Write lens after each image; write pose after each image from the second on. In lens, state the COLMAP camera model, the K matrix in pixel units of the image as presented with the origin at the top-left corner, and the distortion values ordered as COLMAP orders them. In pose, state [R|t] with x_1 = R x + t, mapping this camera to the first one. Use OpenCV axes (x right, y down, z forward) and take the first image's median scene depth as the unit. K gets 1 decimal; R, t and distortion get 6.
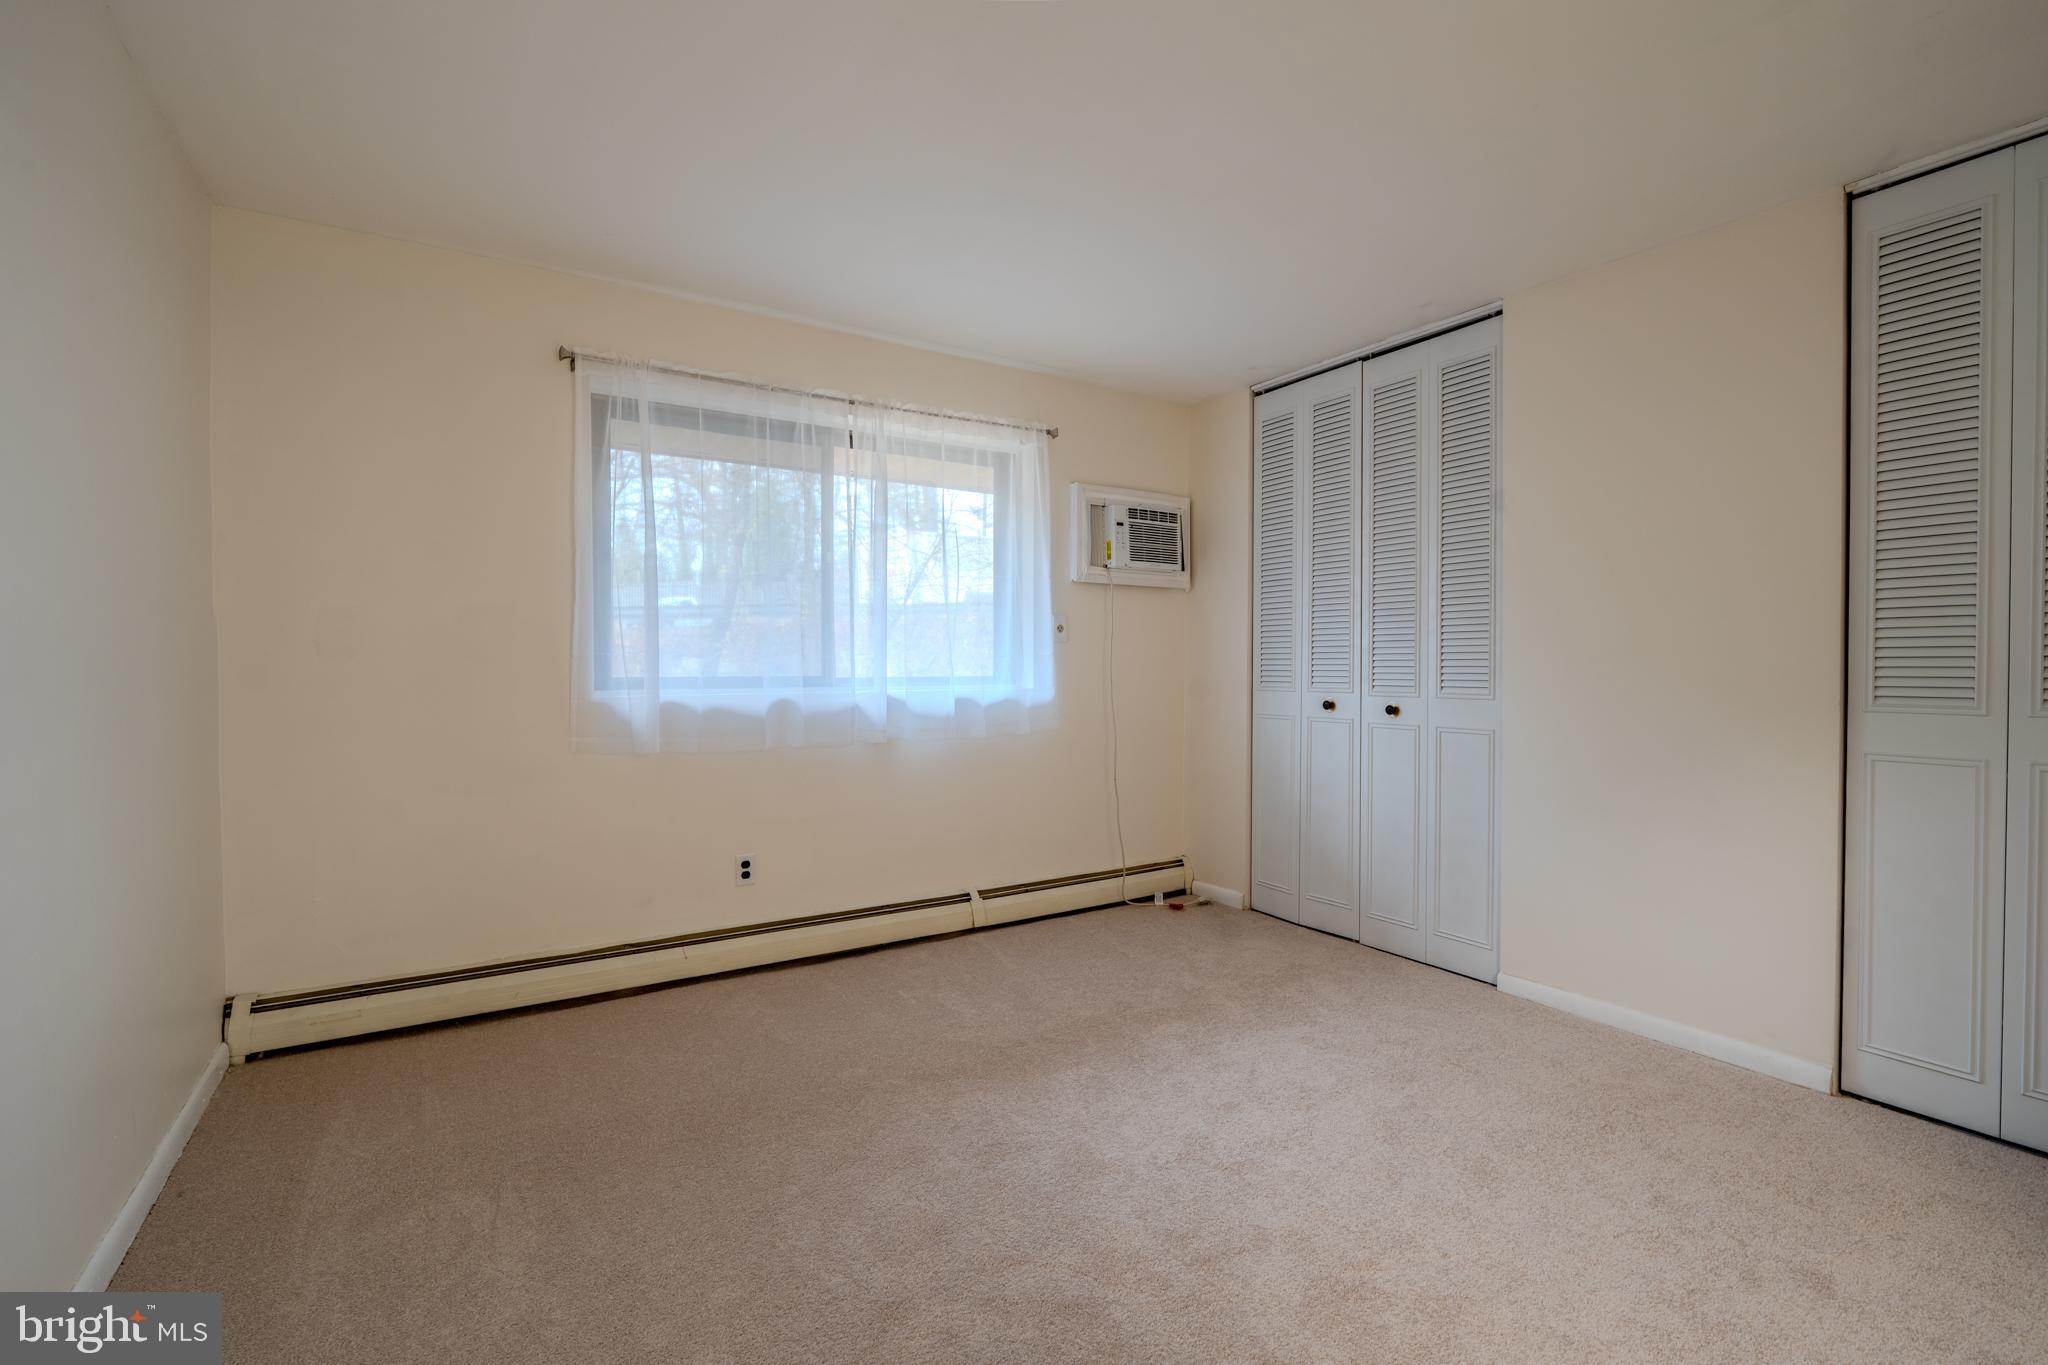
lens RADIAL K [[910.9, 0, 1006.0], [0, 910.9, 674.2], [0, 0, 1]] dist [0.001175, 0.001029]
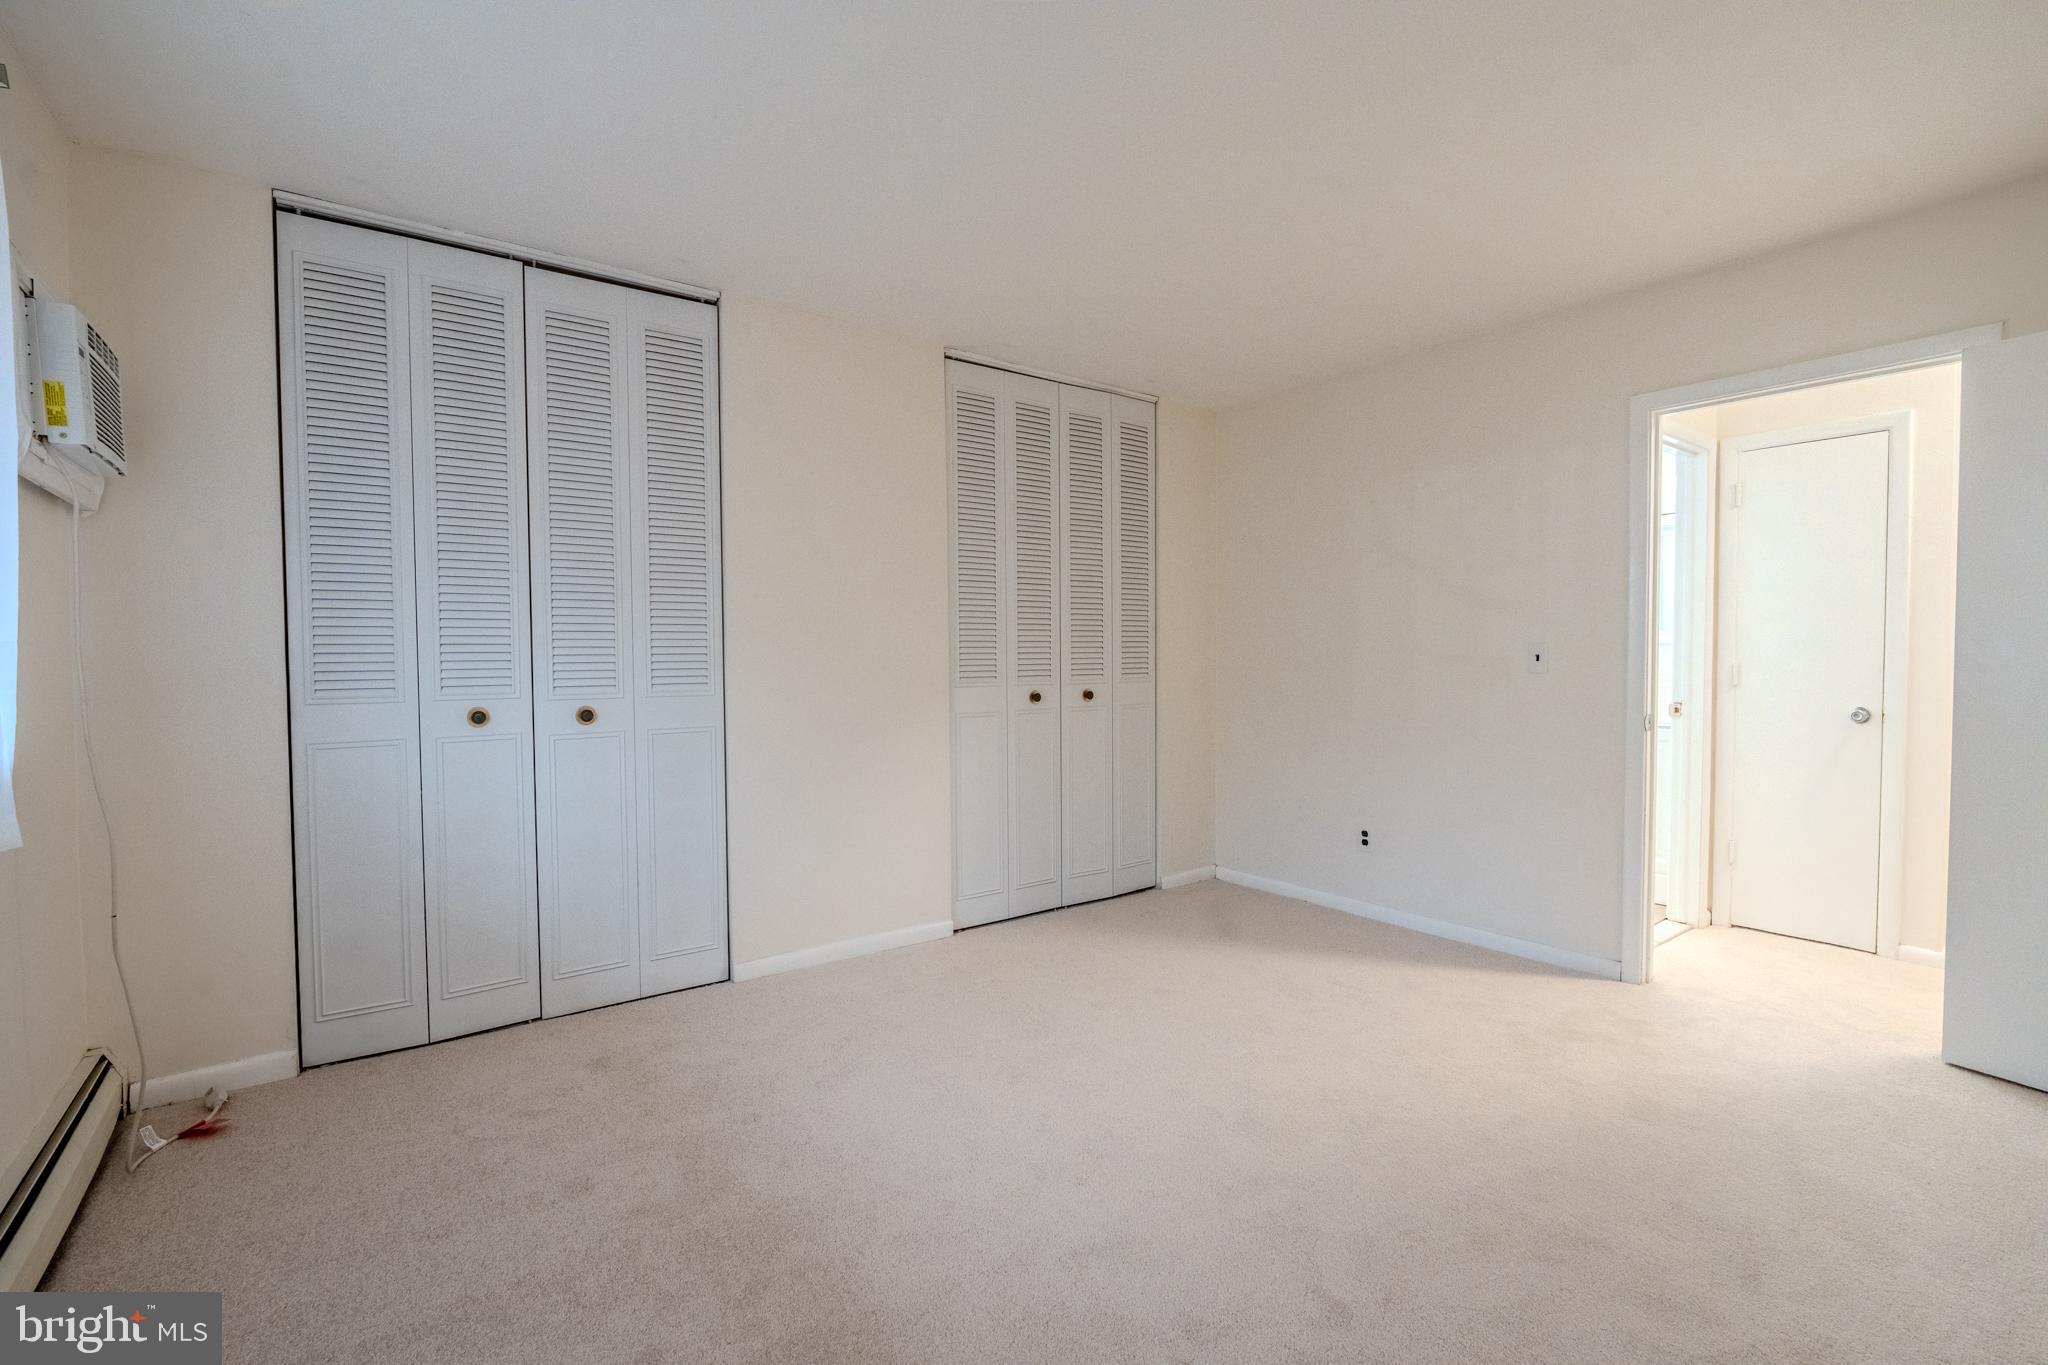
lens RADIAL K [[910.9, 0, 1002.2], [0, 910.9, 682.2], [0, 0, 1]] dist [0.001175, 0.001029]
pose [[-0.070980, -0.027816, 0.997090, -0.402224], [0.018369, 0.999405, 0.029188, -0.007658], [-0.997309, 0.020387, -0.070427, 0.648774]]
